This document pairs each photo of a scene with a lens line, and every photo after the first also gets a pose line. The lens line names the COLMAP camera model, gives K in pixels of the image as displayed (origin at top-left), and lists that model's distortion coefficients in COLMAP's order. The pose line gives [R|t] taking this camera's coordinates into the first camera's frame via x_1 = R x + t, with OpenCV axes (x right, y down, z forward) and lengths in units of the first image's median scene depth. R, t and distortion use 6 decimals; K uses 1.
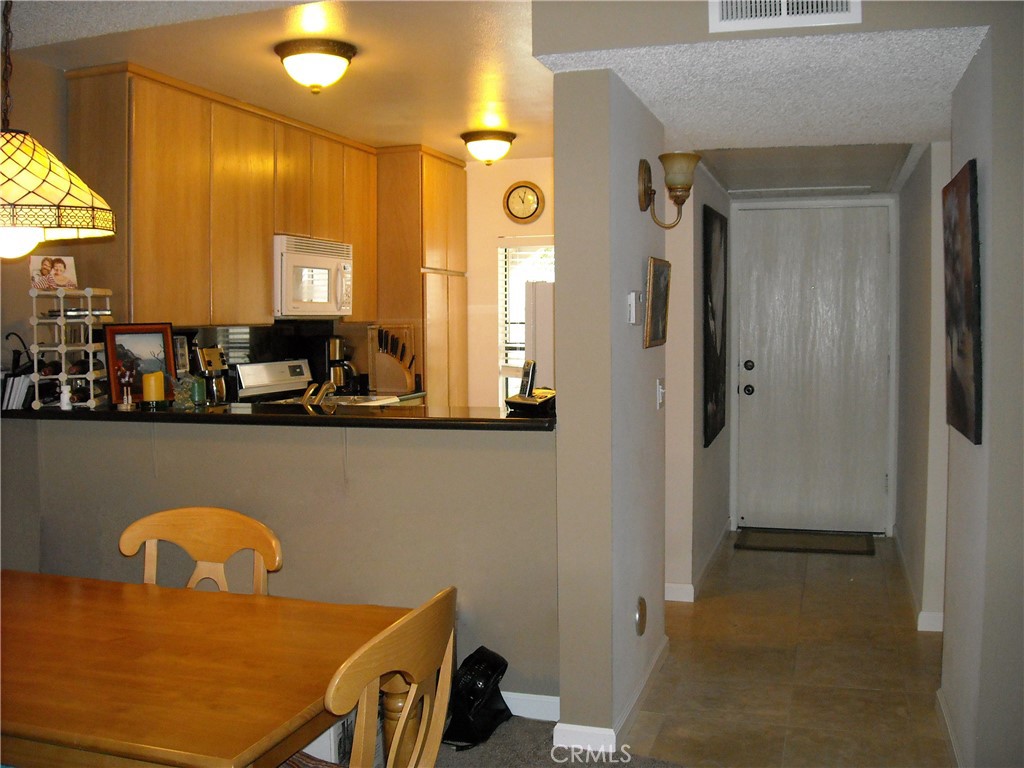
lens RADIAL K [[1042.8, 0, 511.2], [0, 1042.8, 363.0], [0, 0, 1]] dist [-0.171900, 0.101726]
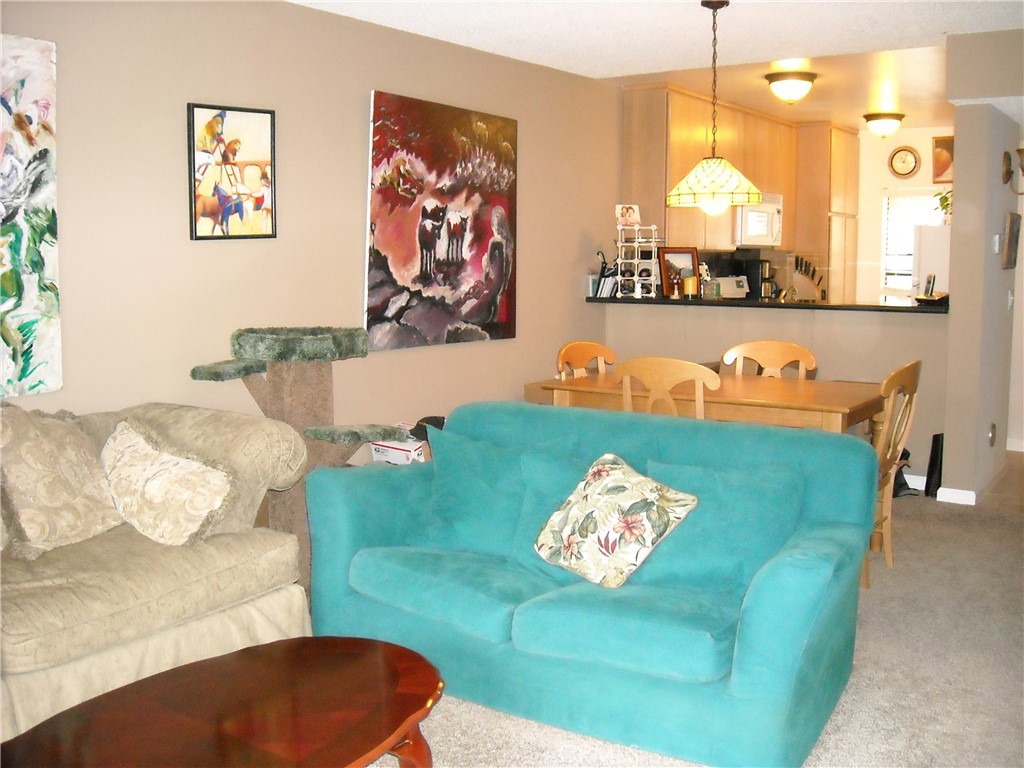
lens RADIAL K [[1042.8, 0, 511.2], [0, 1042.8, 363.0], [0, 0, 1]] dist [-0.171900, 0.101726]
pose [[0.952048, 0.043152, -0.302891, -0.108122], [-0.023571, 0.997406, 0.068010, 0.038893], [0.305040, -0.057609, 0.950595, -0.656469]]
